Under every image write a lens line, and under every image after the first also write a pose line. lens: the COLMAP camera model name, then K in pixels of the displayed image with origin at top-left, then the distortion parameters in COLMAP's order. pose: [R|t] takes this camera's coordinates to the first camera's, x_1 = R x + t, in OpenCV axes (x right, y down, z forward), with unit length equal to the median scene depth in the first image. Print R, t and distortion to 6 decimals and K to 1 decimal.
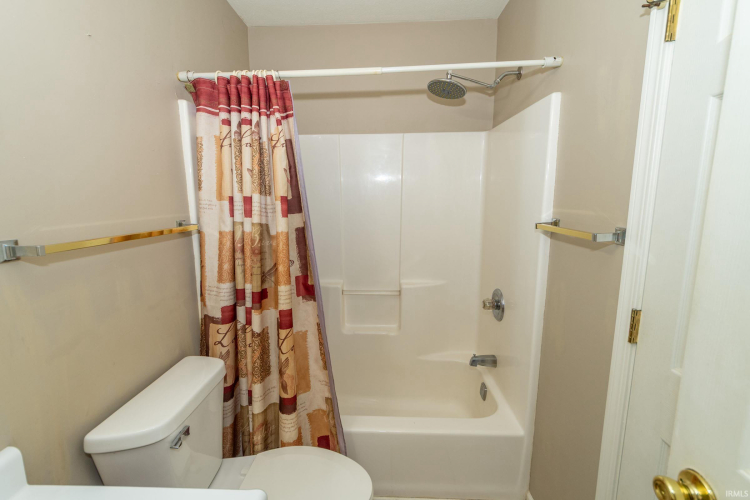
lens RADIAL K [[331.4, 0, 368.3], [0, 331.4, 244.7], [0, 0, 1]] dist [-0.001268, -0.000792]
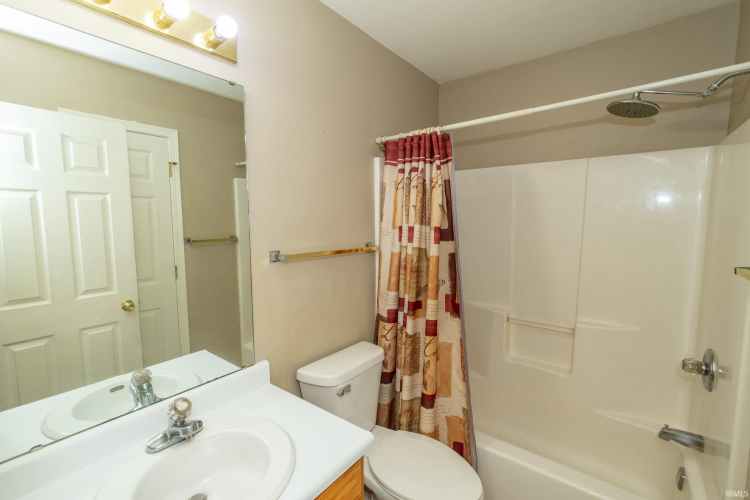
lens RADIAL K [[331.4, 0, 368.3], [0, 331.4, 244.7], [0, 0, 1]] dist [-0.001268, -0.000792]
pose [[0.811082, 0.050464, -0.582751, 0.247112], [-0.087430, 0.995539, -0.035477, -0.014250], [0.578361, 0.079724, 0.811876, -0.132982]]
